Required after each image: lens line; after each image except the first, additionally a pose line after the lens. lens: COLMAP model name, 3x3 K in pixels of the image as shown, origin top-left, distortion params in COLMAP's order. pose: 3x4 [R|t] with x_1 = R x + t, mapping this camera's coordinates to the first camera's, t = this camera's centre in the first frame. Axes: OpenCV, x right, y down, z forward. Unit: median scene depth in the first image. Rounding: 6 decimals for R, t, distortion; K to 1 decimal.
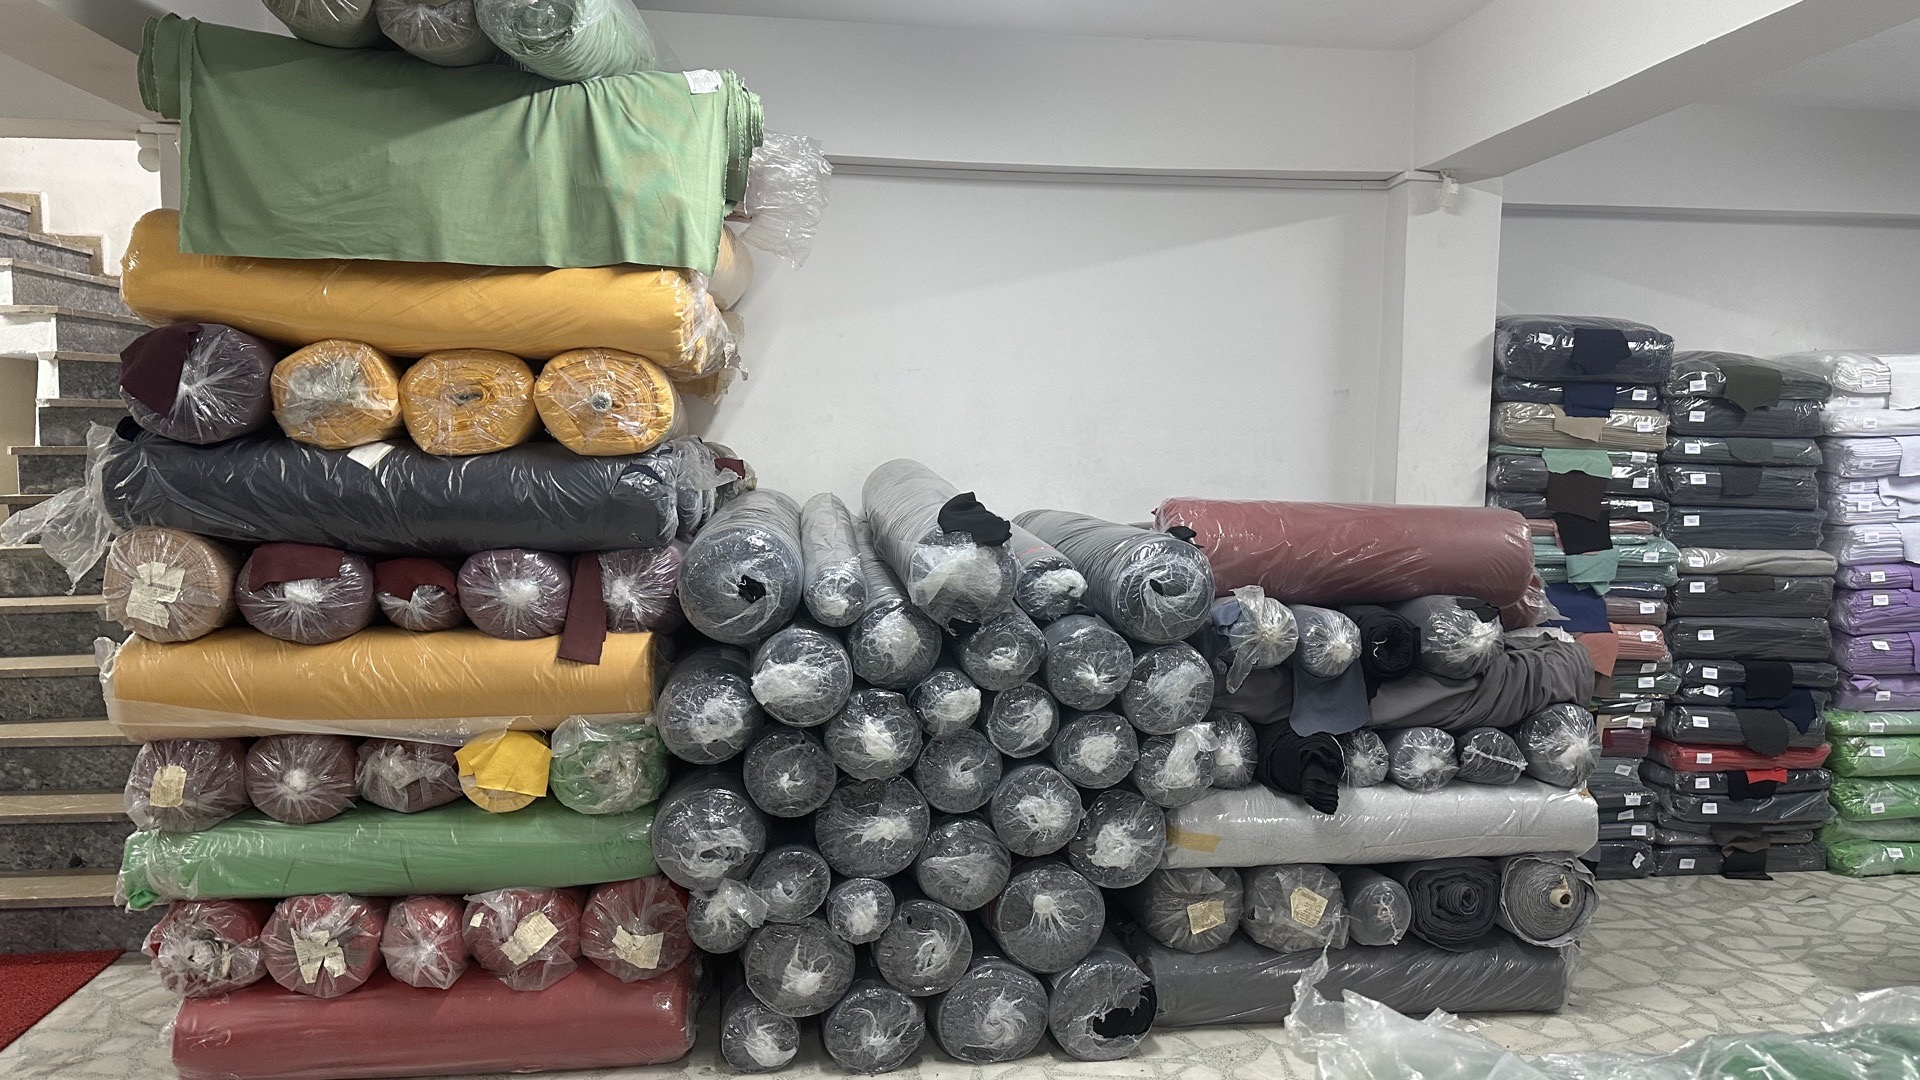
lens RADIAL K [[1322.9, 0, 959.5], [0, 1322.9, 543.6], [0, 0, 1]] dist [-0.003882, -0.005276]
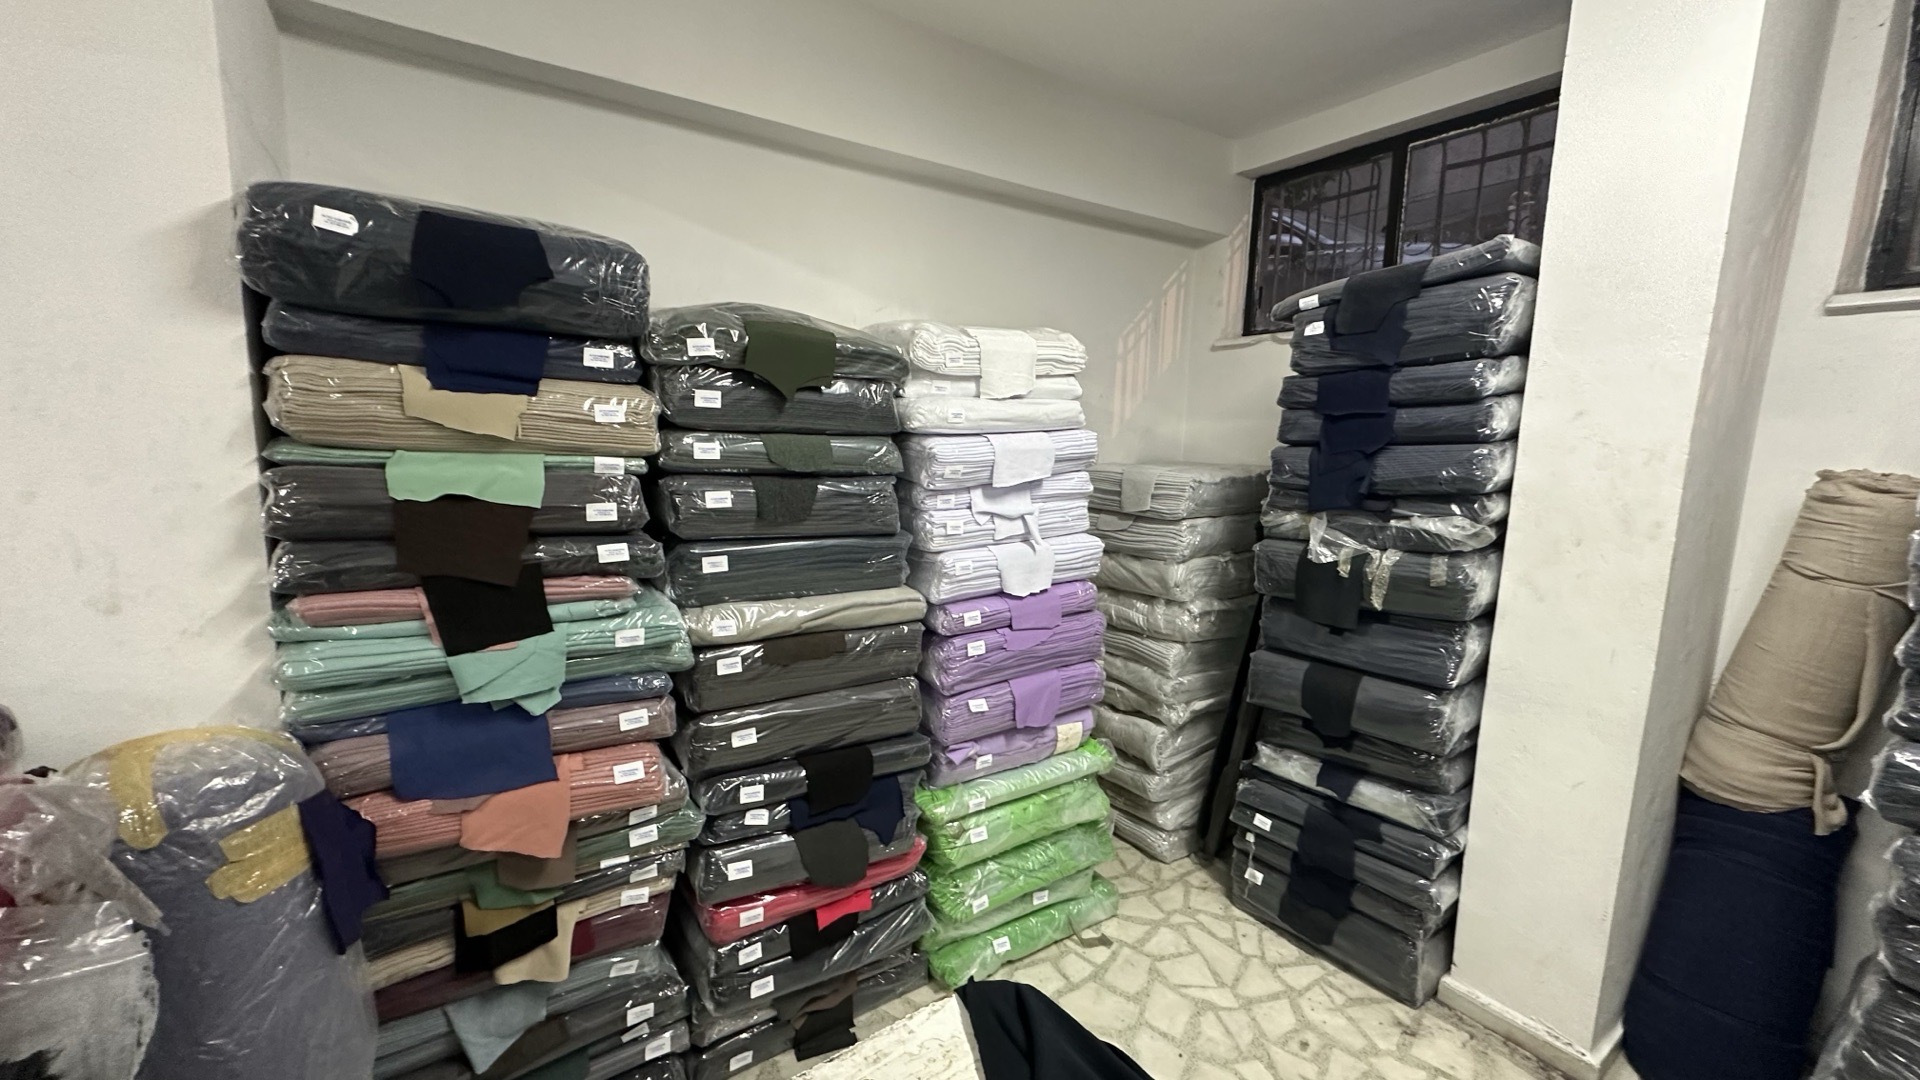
lens RADIAL K [[810.2, 0, 960.8], [0, 810.2, 539.8], [0, 0, 1]] dist [-0.000864, -0.000133]
pose [[0.868932, -0.053647, 0.492015, 0.464891], [0.024290, 0.997533, 0.065868, -0.051862], [-0.494335, -0.045284, 0.868091, 0.601083]]
